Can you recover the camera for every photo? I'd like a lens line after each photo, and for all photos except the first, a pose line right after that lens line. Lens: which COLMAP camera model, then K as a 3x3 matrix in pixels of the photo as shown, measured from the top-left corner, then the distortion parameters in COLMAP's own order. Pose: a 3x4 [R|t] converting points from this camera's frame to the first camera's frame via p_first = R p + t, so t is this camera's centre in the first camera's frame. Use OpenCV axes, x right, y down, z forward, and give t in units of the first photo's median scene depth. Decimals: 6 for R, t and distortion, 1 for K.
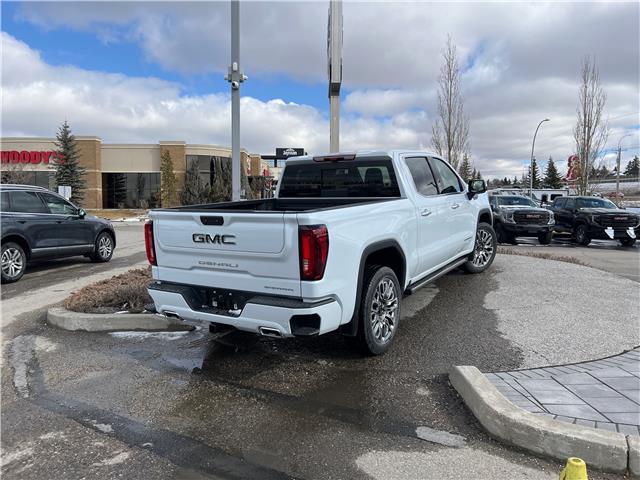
lens RADIAL K [[488.5, 0, 320.8], [0, 488.5, 238.2], [0, 0, 1]] dist [0.062200, -0.077856]
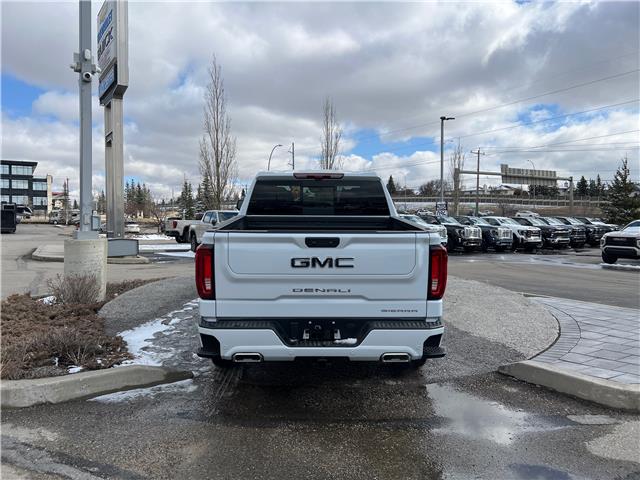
lens RADIAL K [[488.5, 0, 320.8], [0, 488.5, 238.2], [0, 0, 1]] dist [0.062200, -0.077856]
pose [[0.838054, -0.018647, 0.545269, -0.558503], [0.035492, 0.999162, -0.020380, -0.019913], [-0.544432, 0.036433, 0.838014, 0.199777]]
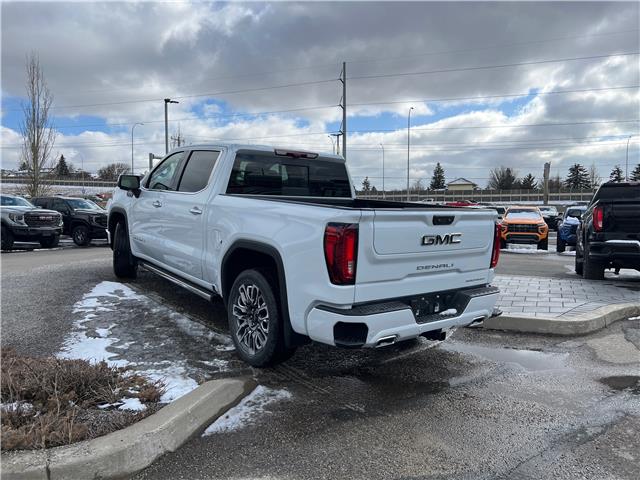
lens RADIAL K [[487.6, 0, 335.7], [0, 487.6, 229.9], [0, 0, 1]] dist [0.018729, -0.001853]
pose [[0.316869, -0.037608, 0.947723, -0.923059], [0.056033, 0.998211, 0.020877, -0.037908], [-0.946813, 0.046488, 0.318409, 0.706660]]
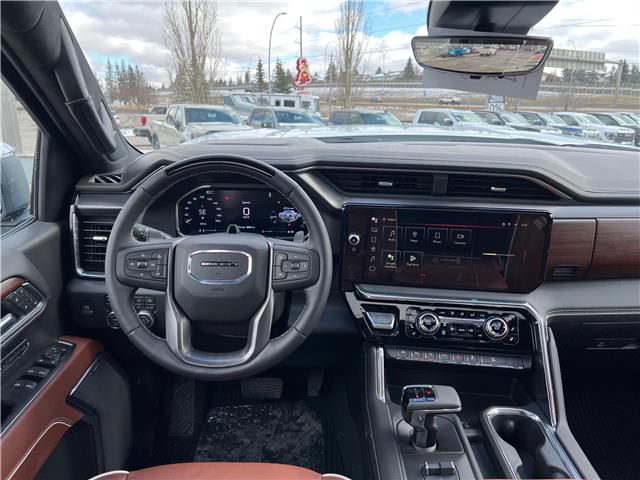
lens RADIAL K [[486.3, 0, 319.9], [0, 486.3, 239.5], [0, 0, 1]] dist [0.025316, -0.041599]
pose [[0.848535, -0.132754, 0.512215, 0.092251], [0.027968, 0.977916, 0.207120, -0.173755], [-0.528399, -0.161423, 0.833509, 1.308937]]
